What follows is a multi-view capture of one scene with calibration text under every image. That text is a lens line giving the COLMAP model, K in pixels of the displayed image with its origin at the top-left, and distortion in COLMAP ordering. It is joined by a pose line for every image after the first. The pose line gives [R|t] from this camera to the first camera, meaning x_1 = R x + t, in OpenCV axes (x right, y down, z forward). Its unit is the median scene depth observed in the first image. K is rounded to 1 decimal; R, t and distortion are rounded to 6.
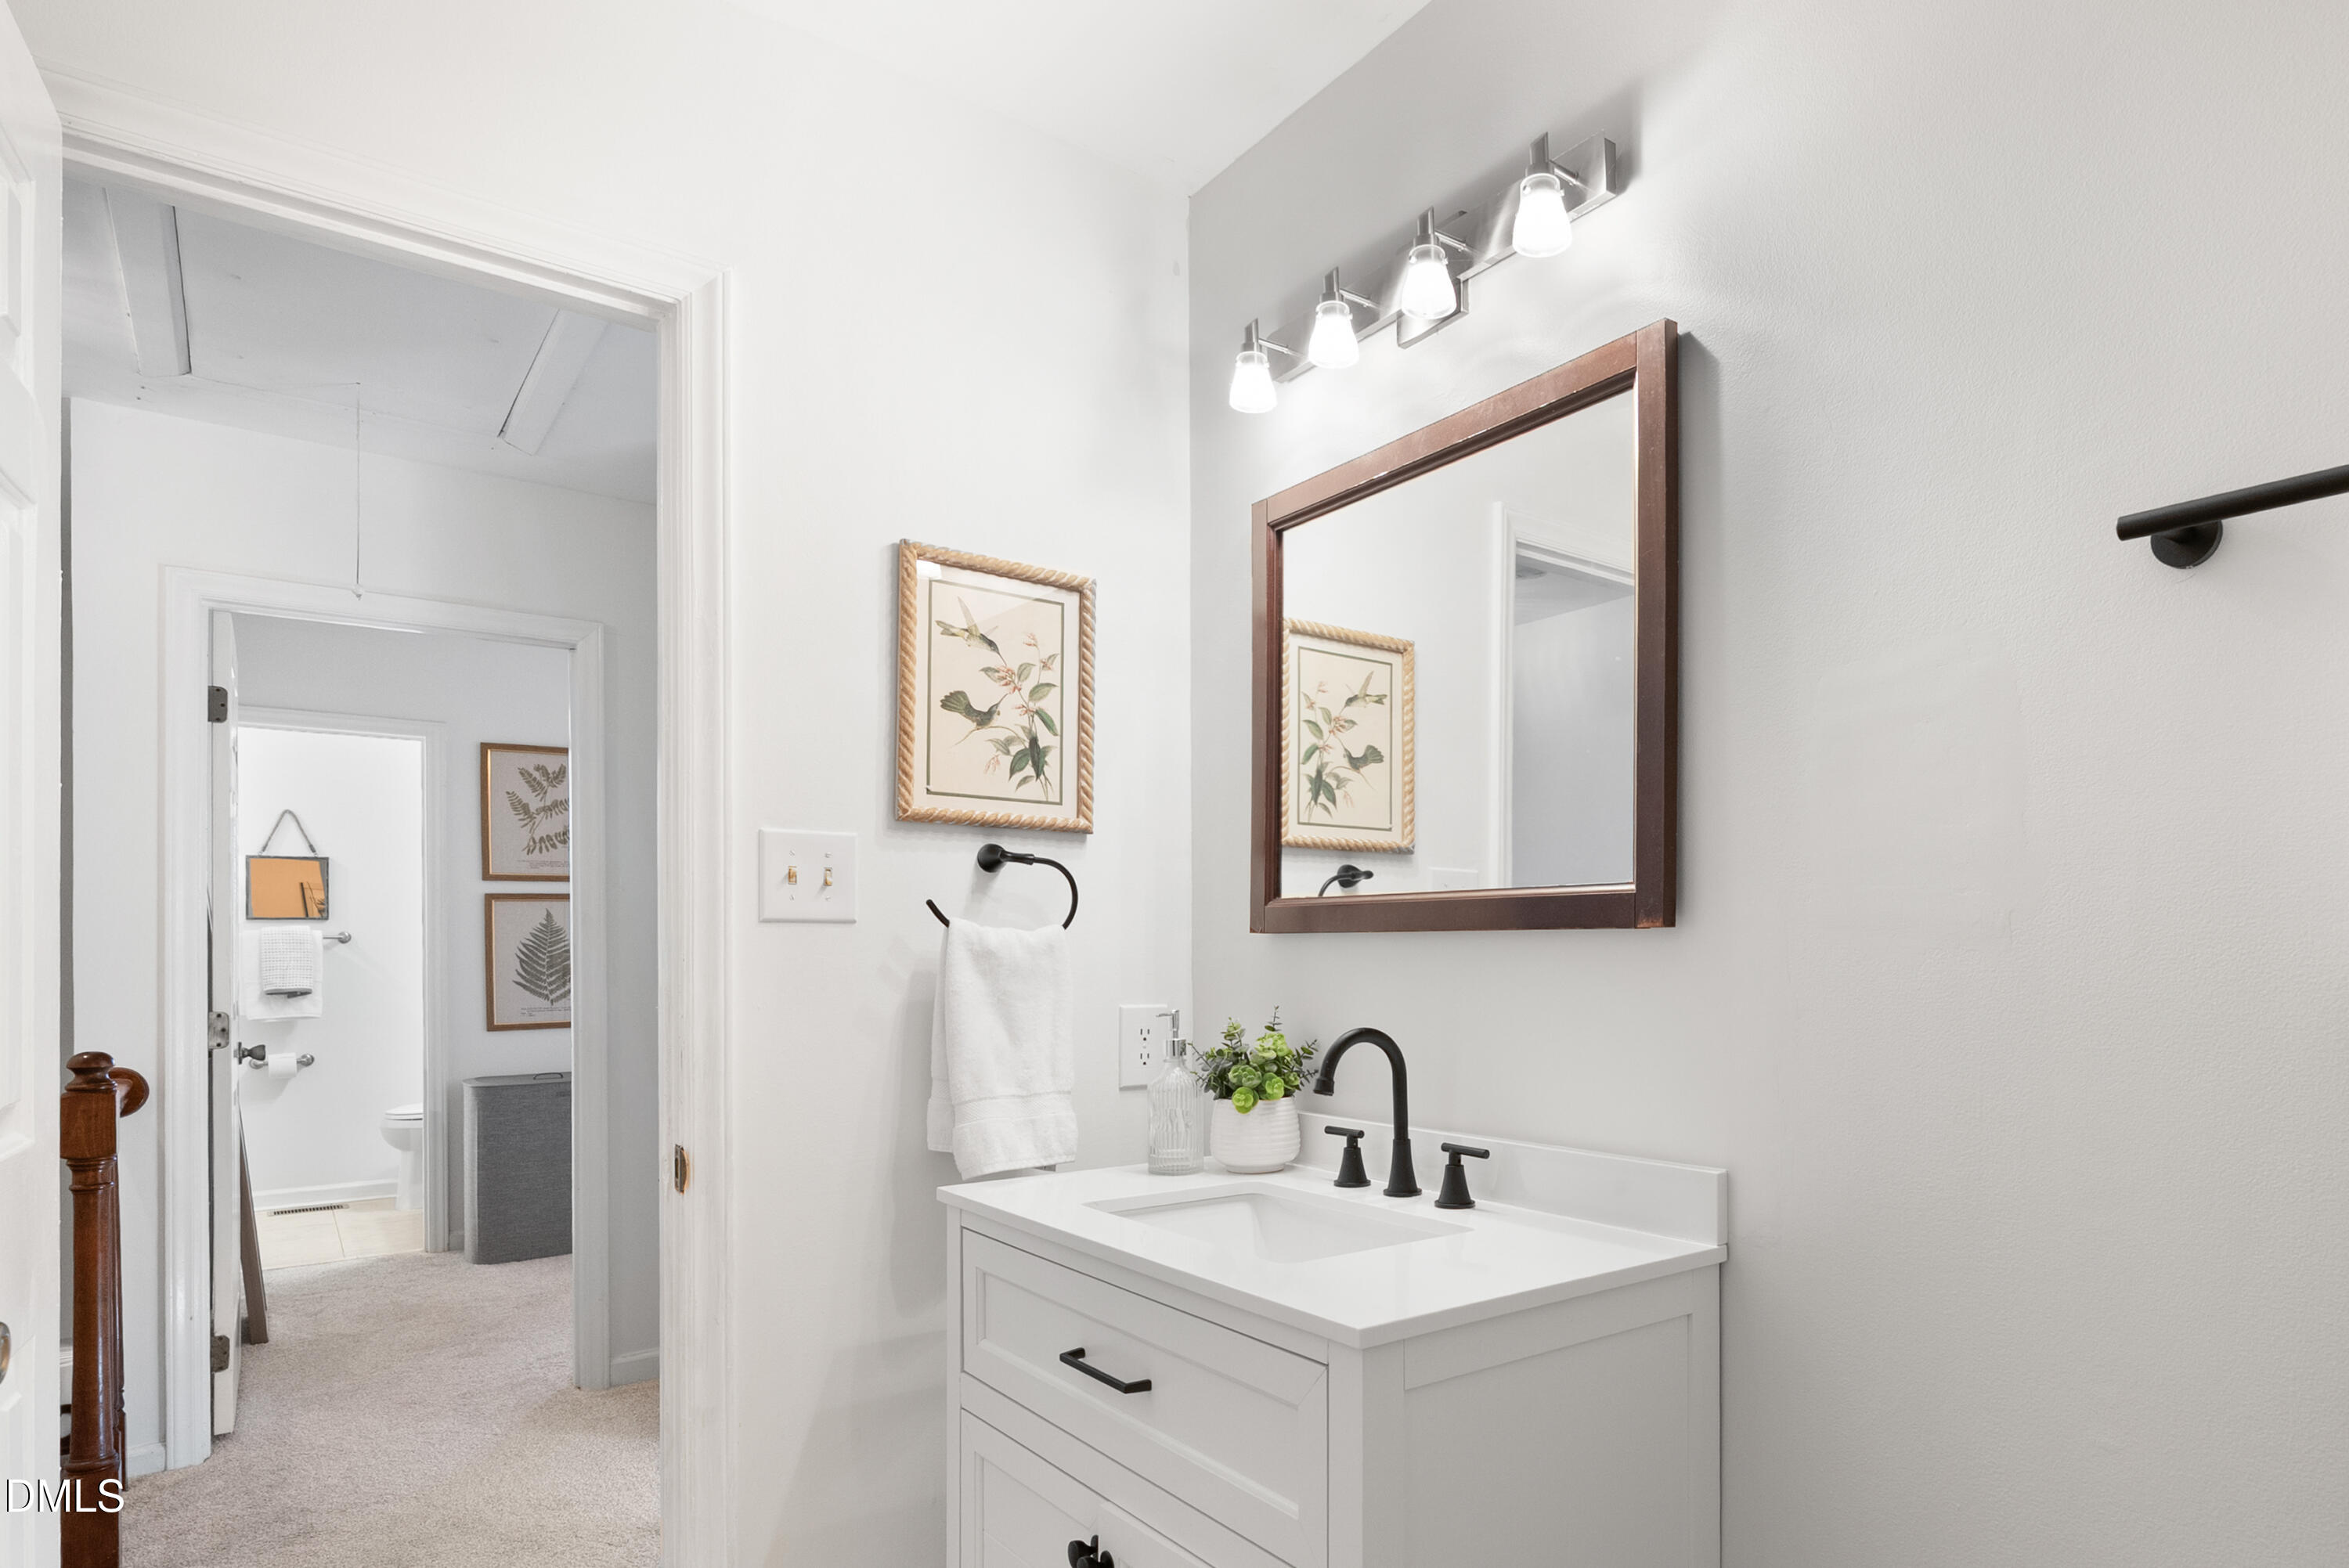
lens RADIAL K [[1118.1, 0, 1220.1], [0, 1118.1, 941.5], [0, 0, 1]] dist [-0.005285, 0.000261]
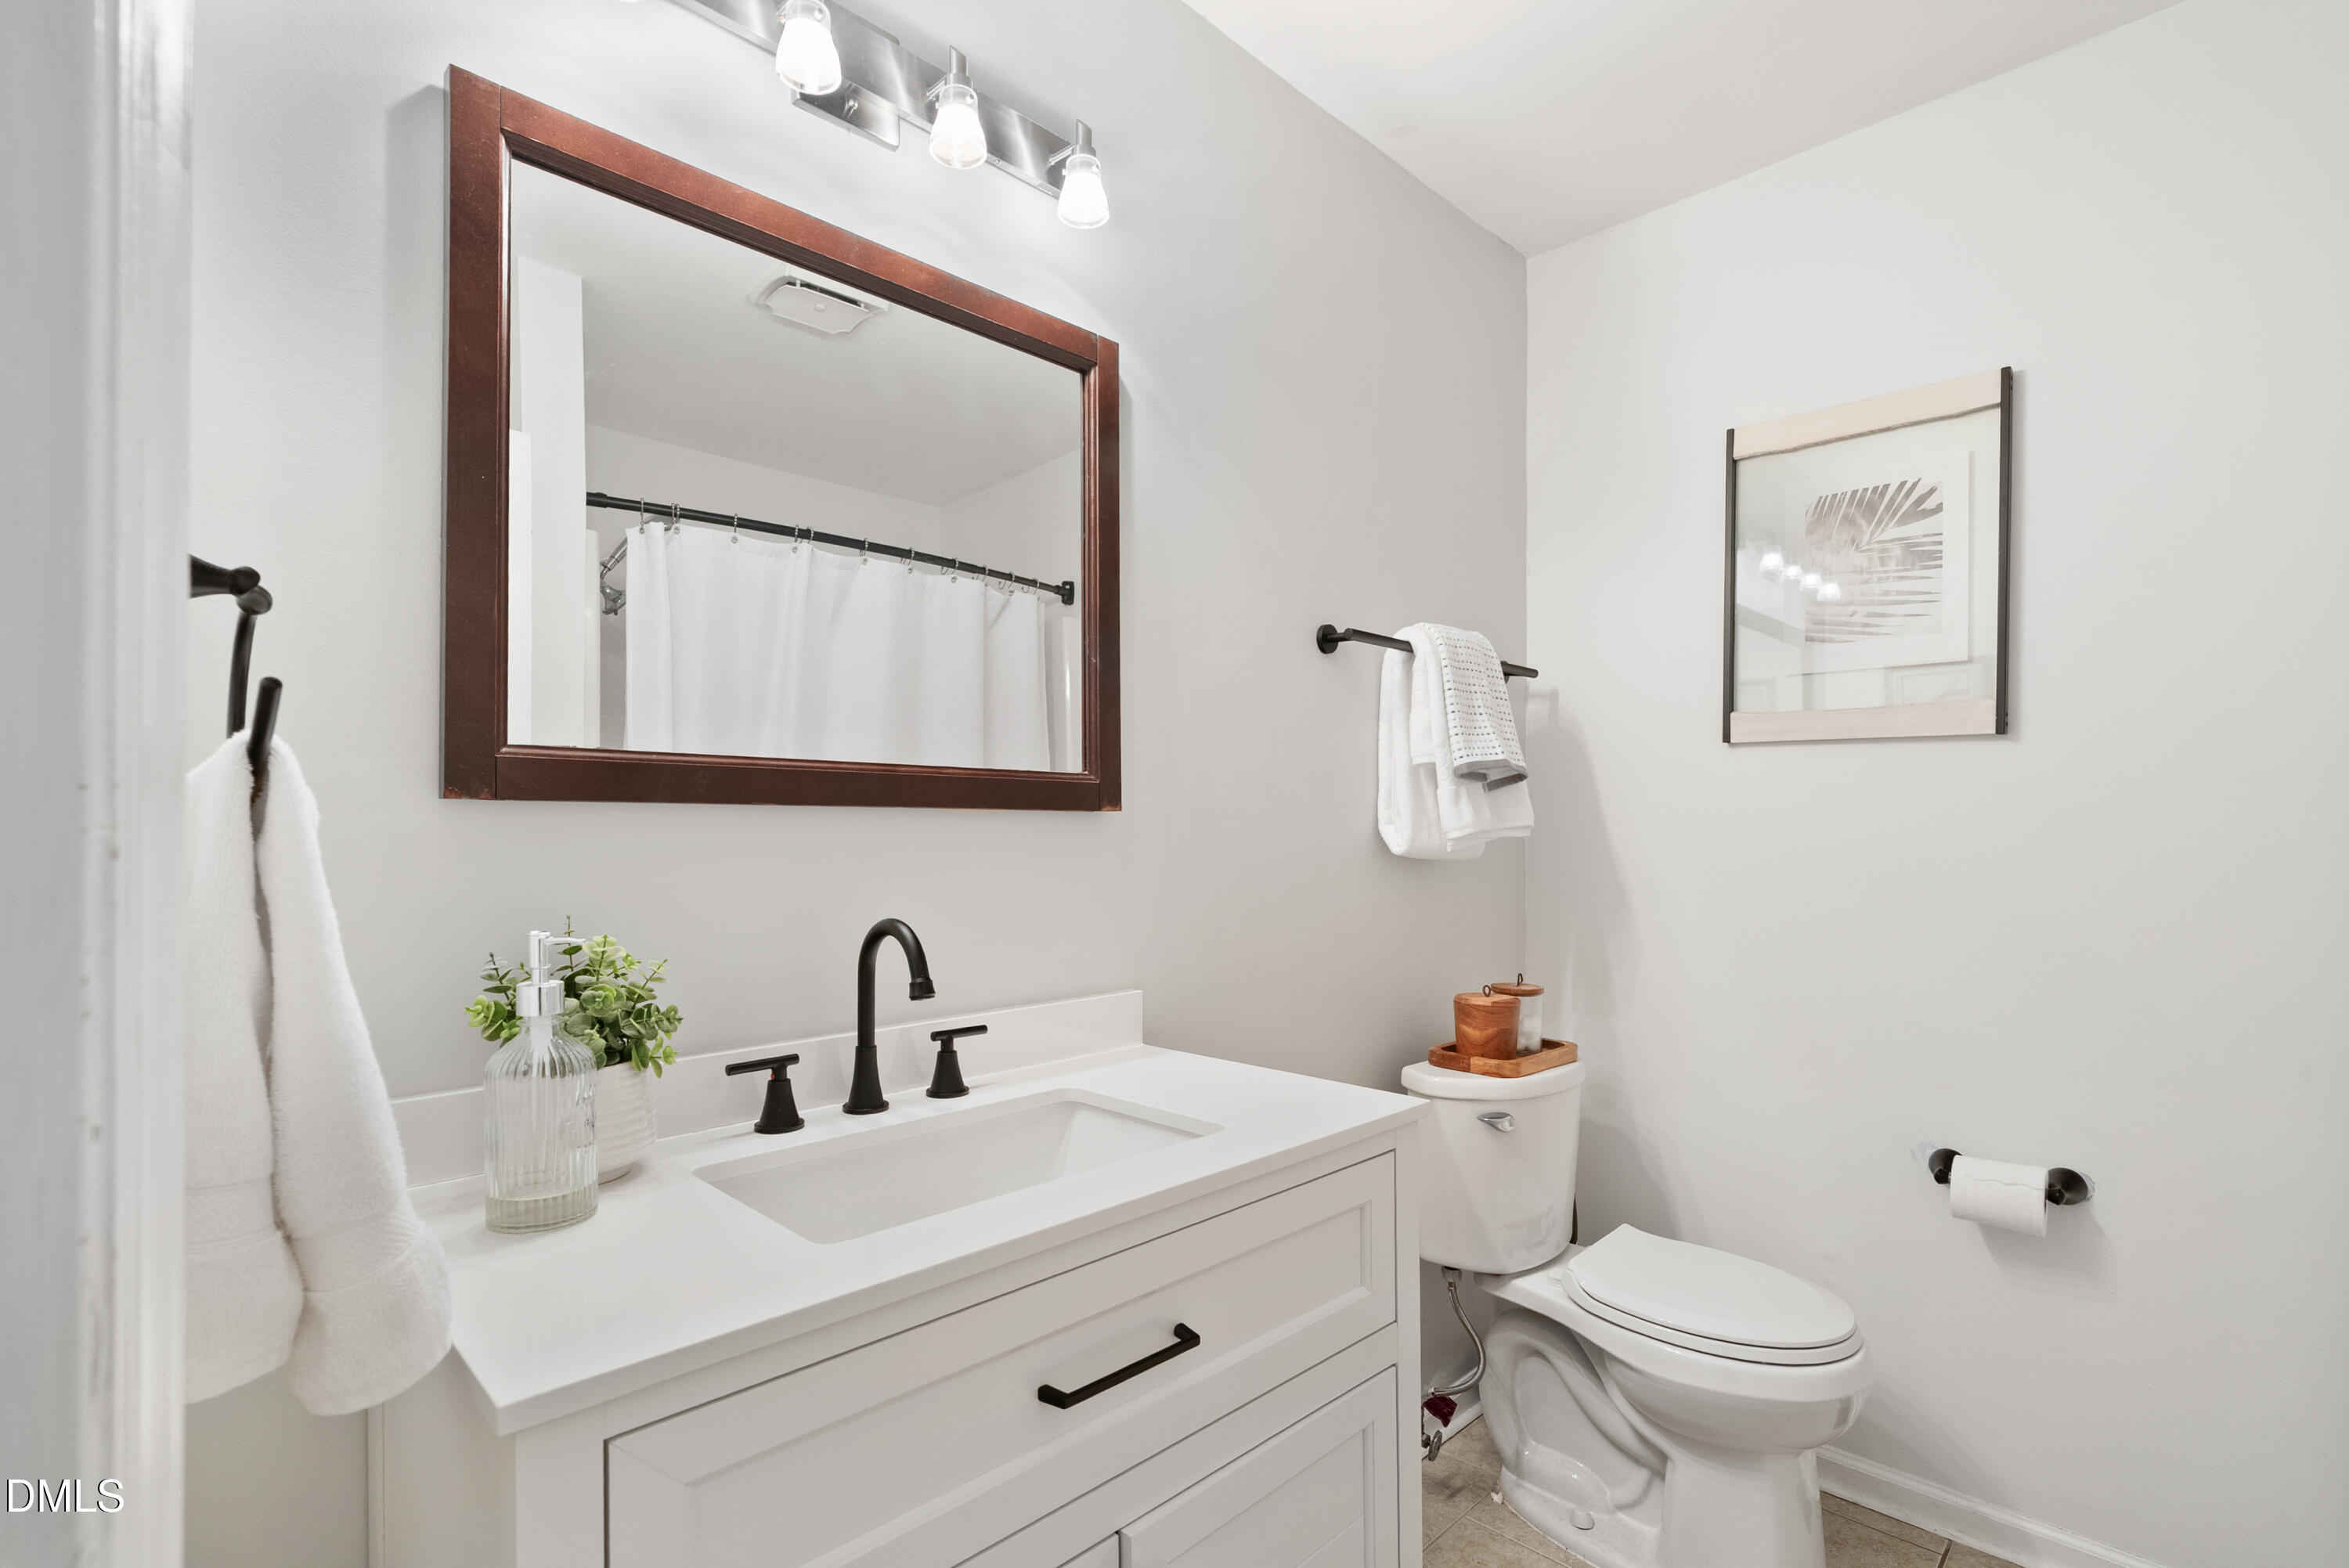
lens RADIAL K [[1118.1, 0, 1200.1], [0, 1118.1, 814.3], [0, 0, 1]] dist [-0.005285, 0.000261]
pose [[-0.062845, 0.013900, 0.997927, -0.707181], [0.003055, 0.999901, -0.013735, 0.012884], [-0.998019, 0.002186, -0.062881, 0.800282]]
